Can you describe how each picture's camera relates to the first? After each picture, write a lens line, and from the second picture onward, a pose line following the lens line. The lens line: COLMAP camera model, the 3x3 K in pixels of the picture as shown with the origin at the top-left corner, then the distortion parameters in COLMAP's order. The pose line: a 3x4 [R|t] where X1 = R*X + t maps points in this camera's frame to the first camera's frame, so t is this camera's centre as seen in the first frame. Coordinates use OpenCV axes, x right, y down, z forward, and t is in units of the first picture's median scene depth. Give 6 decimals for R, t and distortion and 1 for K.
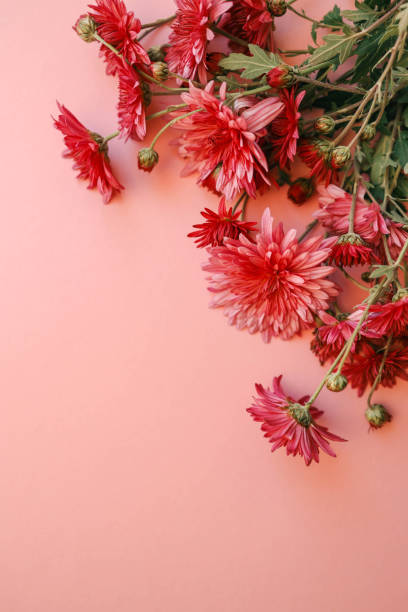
lens RADIAL K [[681.6, 0, 205.9], [0, 681.6, 307.9], [0, 0, 1]] dist [-0.036759, 0.000000]
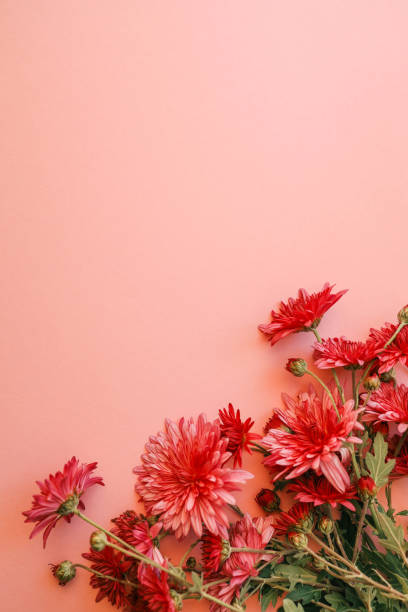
lens RADIAL K [[681.6, 0, 204.4], [0, 681.6, 304.9], [0, 0, 1]] dist [-0.036759, 0.000000]
pose [[-0.011525, 0.998453, -0.054399, -0.128095], [-0.997259, -0.015454, -0.072355, 0.021169], [-0.073084, 0.053416, 0.995894, -0.133488]]
